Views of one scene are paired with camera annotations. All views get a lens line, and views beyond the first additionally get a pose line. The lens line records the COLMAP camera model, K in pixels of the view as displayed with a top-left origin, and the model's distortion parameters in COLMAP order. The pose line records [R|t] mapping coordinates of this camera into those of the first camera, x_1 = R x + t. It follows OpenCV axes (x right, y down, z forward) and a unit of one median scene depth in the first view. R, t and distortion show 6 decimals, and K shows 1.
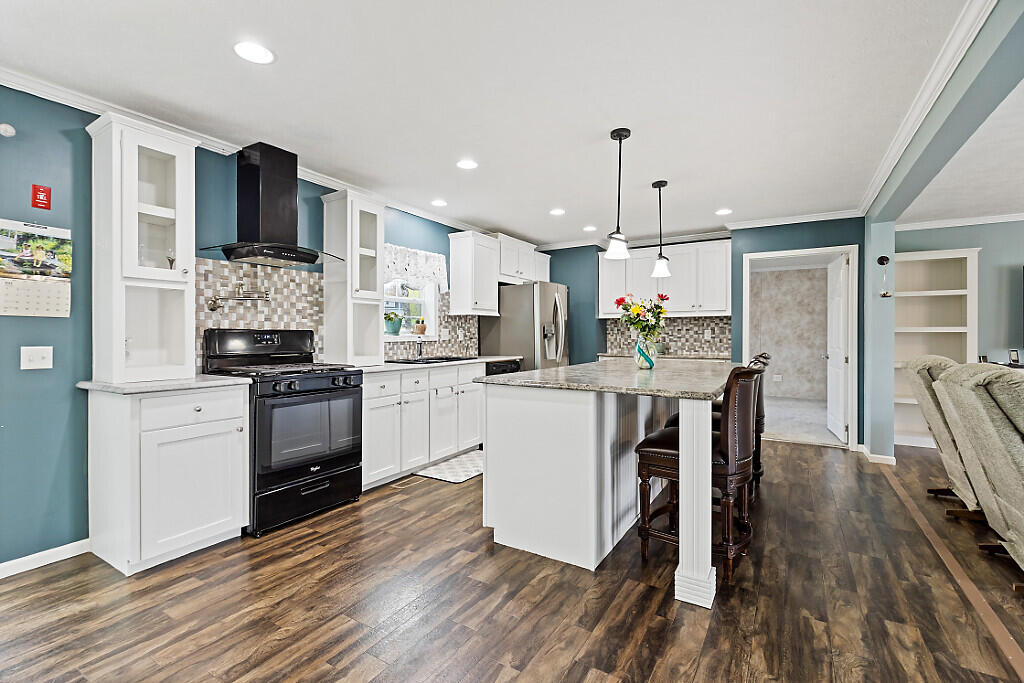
lens RADIAL K [[468.9, 0, 512.0], [0, 468.9, 341.5], [0, 0, 1]] dist [0.000725, -0.000317]
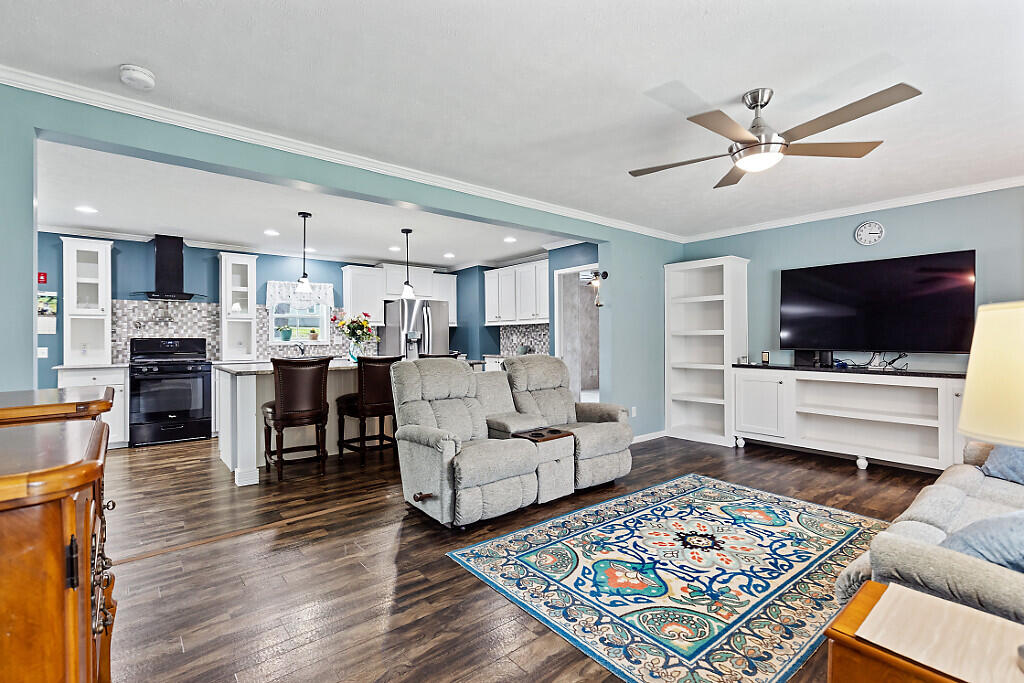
lens RADIAL K [[468.9, 0, 512.0], [0, 468.9, 341.5], [0, 0, 1]] dist [0.000725, -0.000317]
pose [[0.942622, -0.003781, -0.333841, 1.107784], [0.001178, 0.999967, -0.008000, 0.001528], [0.333860, 0.007148, 0.942595, -0.194337]]
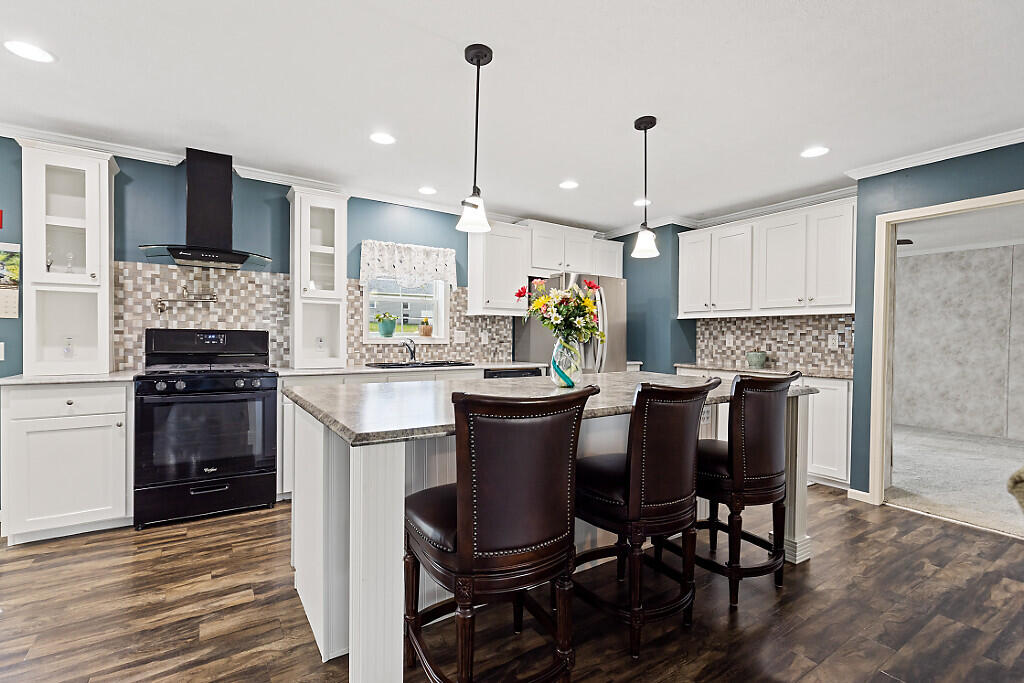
lens RADIAL K [[477.4, 0, 512.5], [0, 477.4, 349.9], [0, 0, 1]] dist [0.006742, 0.000037]
pose [[0.902985, 0.022030, -0.429107, 0.470426], [-0.017763, 0.999745, 0.013949, -0.006650], [0.429305, -0.004973, 0.903146, 0.288556]]
